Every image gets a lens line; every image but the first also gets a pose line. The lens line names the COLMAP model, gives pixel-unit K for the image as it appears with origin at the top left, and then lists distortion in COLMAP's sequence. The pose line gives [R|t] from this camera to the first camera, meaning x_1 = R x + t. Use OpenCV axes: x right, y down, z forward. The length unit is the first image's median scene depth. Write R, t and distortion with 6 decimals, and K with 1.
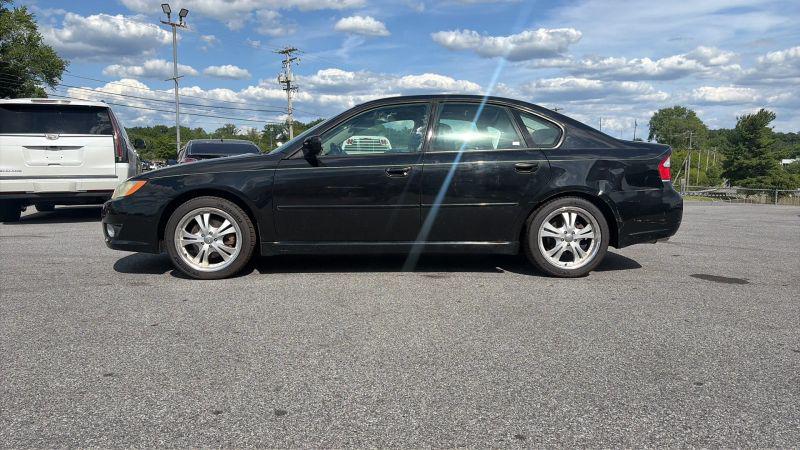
lens RADIAL K [[578.2, 0, 396.4], [0, 578.2, 235.4], [0, 0, 1]] dist [0.045192, -0.047407]
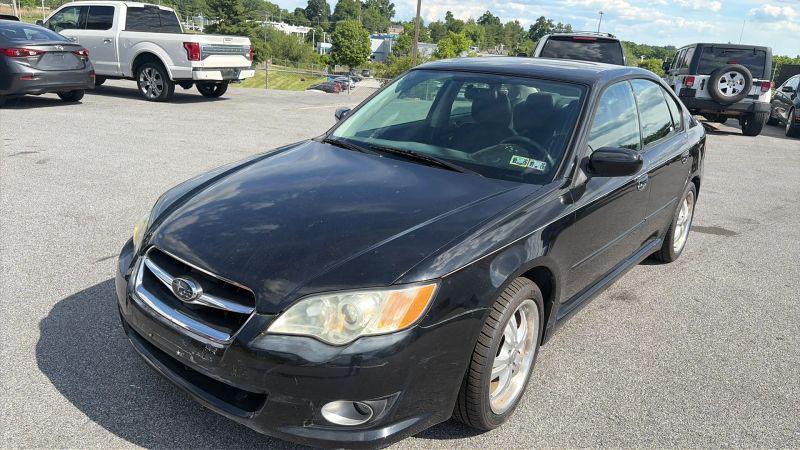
lens RADIAL K [[578.2, 0, 398.2], [0, 578.2, 236.5], [0, 0, 1]] dist [0.045192, -0.047407]
pose [[0.649775, -0.210821, 0.730306, -0.050071], [0.032814, 0.967653, 0.250141, -0.015756], [-0.759418, -0.138571, 0.635675, 0.048442]]
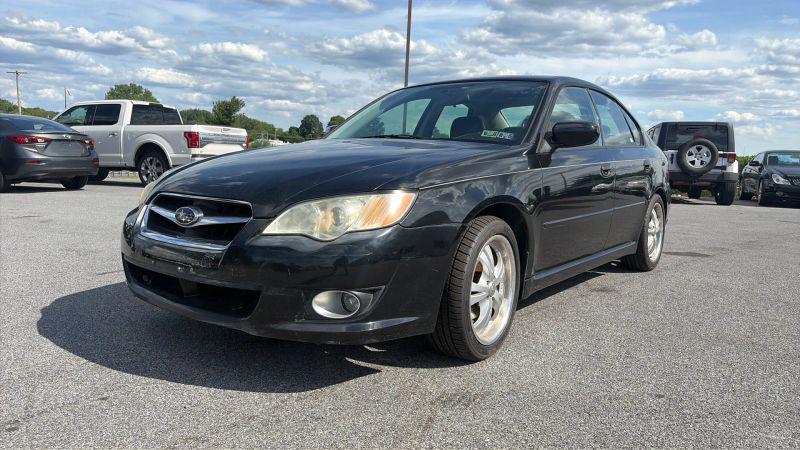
lens RADIAL K [[578.2, 0, 400.2], [0, 578.2, 228.0], [0, 0, 1]] dist [0.045192, -0.047407]
pose [[0.634322, -0.081857, 0.768723, -0.053729], [0.061754, 0.996566, 0.055162, -0.006010], [-0.770599, 0.012481, 0.637198, 0.045113]]
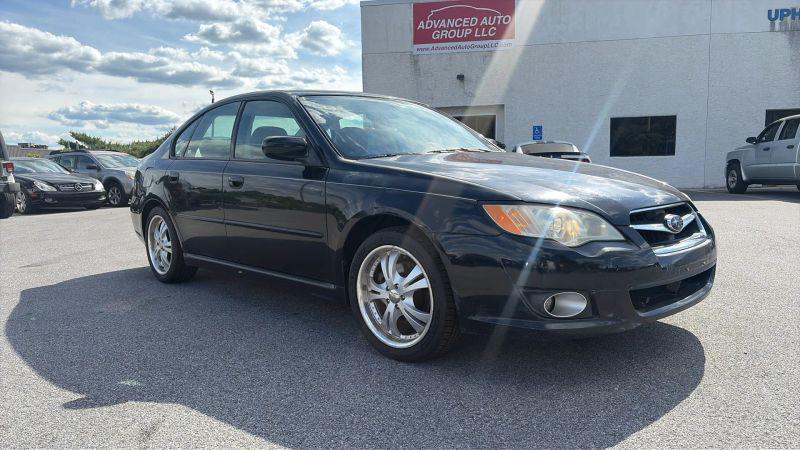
lens RADIAL K [[578.2, 0, 396.7], [0, 578.2, 230.9], [0, 0, 1]] dist [0.045192, -0.047407]
pose [[-0.660993, -0.073653, 0.746768, -0.051916], [0.108542, 0.975321, 0.192270, -0.014343], [-0.742500, 0.208145, -0.636686, 0.114509]]
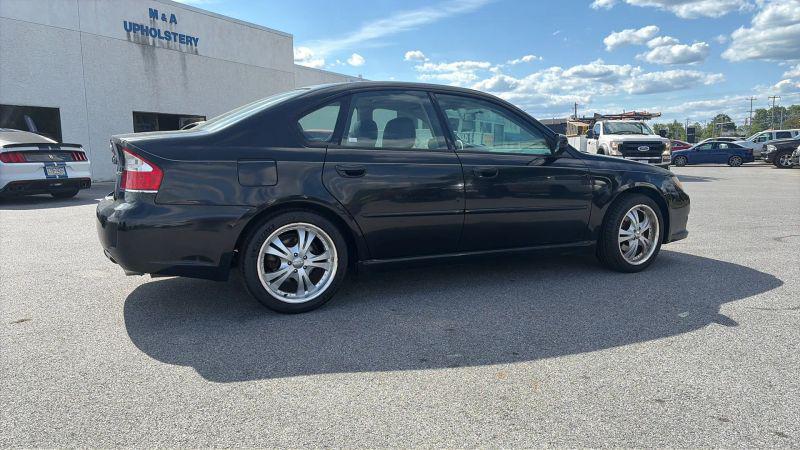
lens RADIAL K [[578.2, 0, 395.7], [0, 578.2, 225.5], [0, 0, 1]] dist [0.045192, -0.047407]
pose [[-0.920870, 0.047771, -0.386933, 0.030251], [-0.048255, 0.970868, 0.234707, -0.018086], [0.386873, 0.234806, -0.891737, 0.139928]]
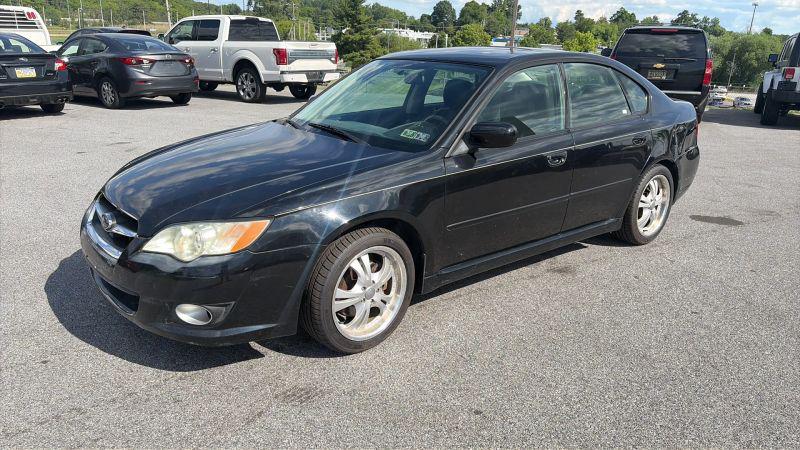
lens RADIAL K [[578.2, 0, 393.2], [0, 578.2, 235.2], [0, 0, 1]] dist [0.045192, -0.047407]
pose [[0.796401, -0.177875, 0.578019, -0.043313], [0.048123, 0.971377, 0.232619, -0.013396], [-0.602852, -0.157442, 0.782165, 0.031309]]
